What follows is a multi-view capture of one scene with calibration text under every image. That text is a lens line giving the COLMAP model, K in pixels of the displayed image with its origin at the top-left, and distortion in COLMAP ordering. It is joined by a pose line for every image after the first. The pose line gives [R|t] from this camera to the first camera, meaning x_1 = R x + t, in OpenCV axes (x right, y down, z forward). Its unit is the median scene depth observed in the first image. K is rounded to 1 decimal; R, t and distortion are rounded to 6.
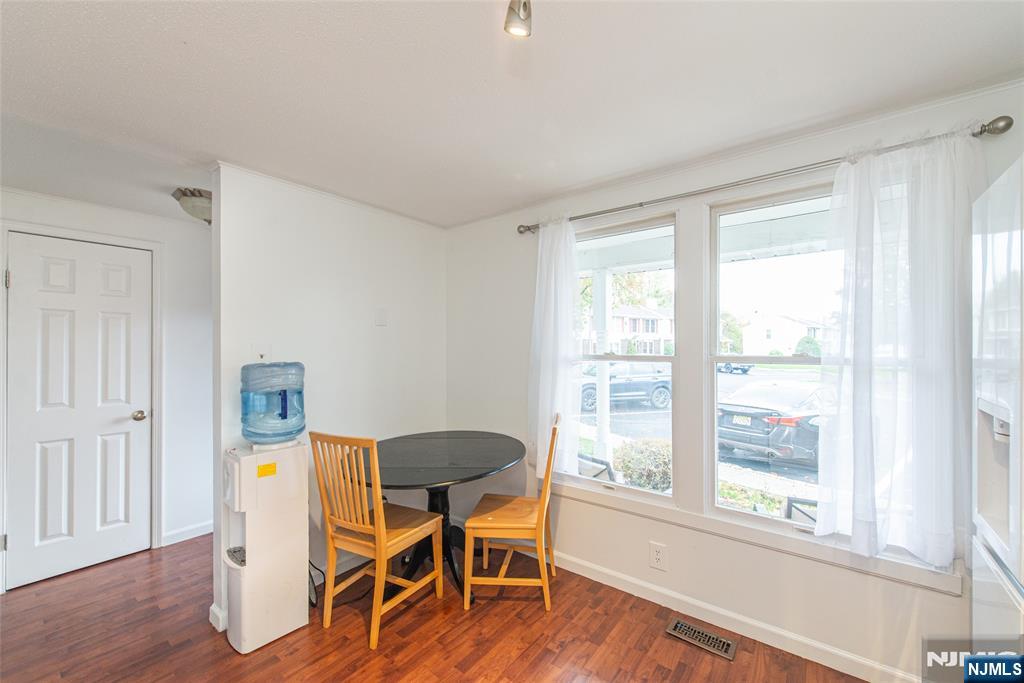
lens RADIAL K [[404.6, 0, 512.0], [0, 404.6, 341.5], [0, 0, 1]] dist [0.000425, -0.000142]
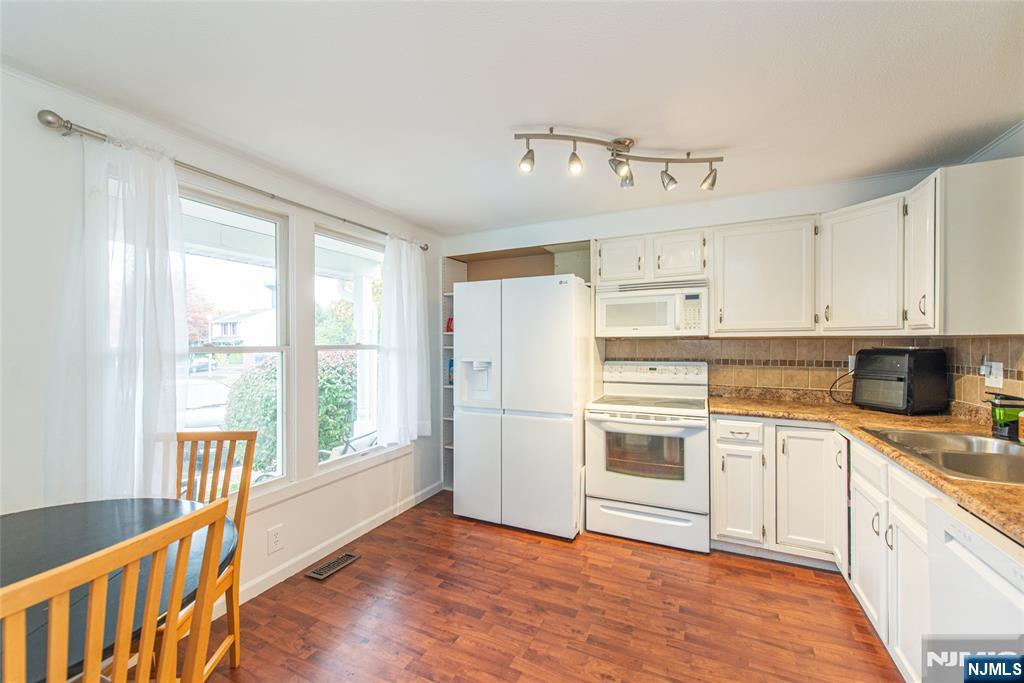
lens RADIAL K [[412.2, 0, 489.3], [0, 412.2, 344.0], [0, 0, 1]] dist [0.001303, -0.003174]
pose [[-0.176447, 0.003312, 0.984305, -0.847838], [-0.006868, 0.999966, -0.004596, 0.031740], [-0.984286, -0.007571, -0.176418, 0.701748]]
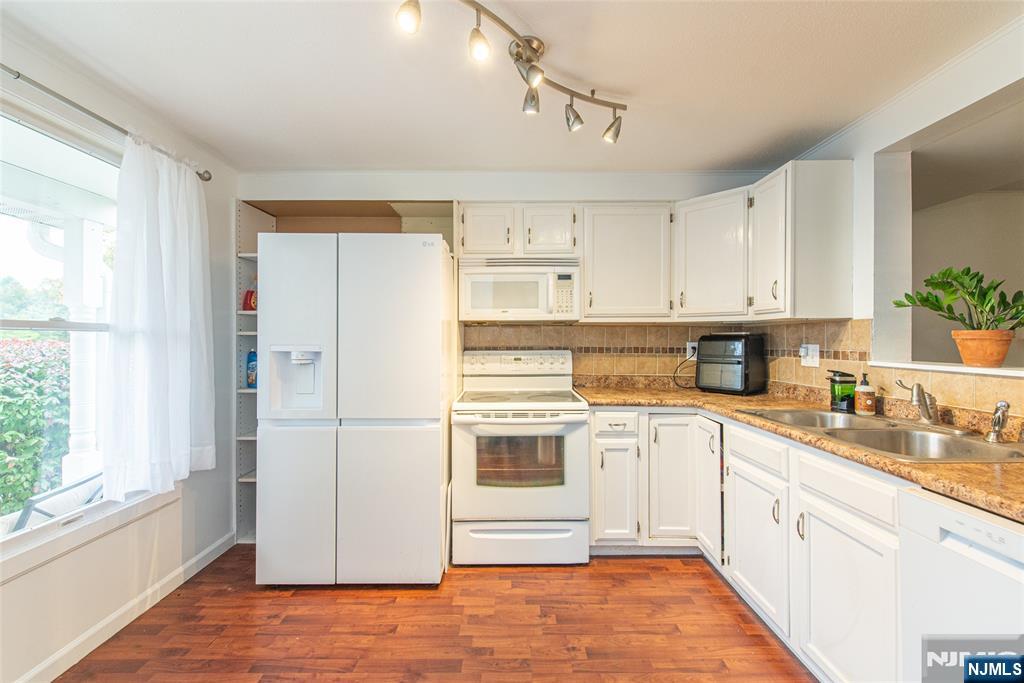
lens RADIAL K [[416.7, 0, 497.3], [0, 416.7, 339.8], [0, 0, 1]] dist [0.001489, -0.000451]
pose [[-0.593142, 0.006645, 0.805070, -0.487905], [-0.005812, 0.999905, -0.012535, 0.070301], [-0.805077, -0.012114, -0.593047, 0.694008]]
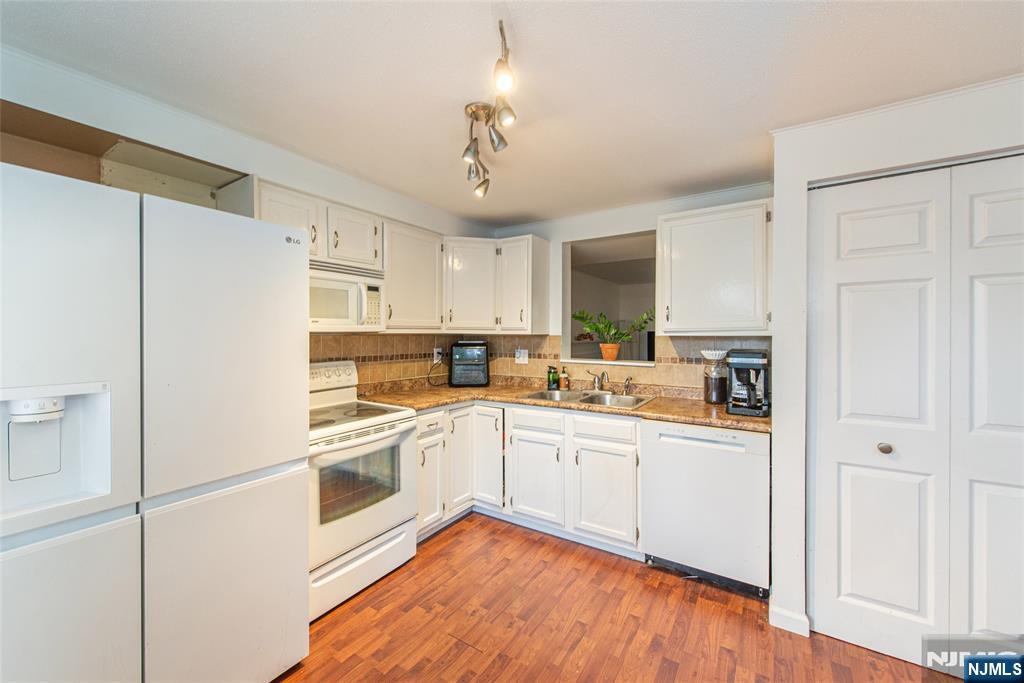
lens RADIAL K [[402.0, 0, 541.3], [0, 402.0, 337.2], [0, 0, 1]] dist [0.000277, -0.000033]
pose [[-0.994239, 0.005250, -0.107060, 0.041379], [0.005774, 0.999973, -0.004584, 0.017641], [0.107033, -0.005176, -0.994242, 1.059253]]
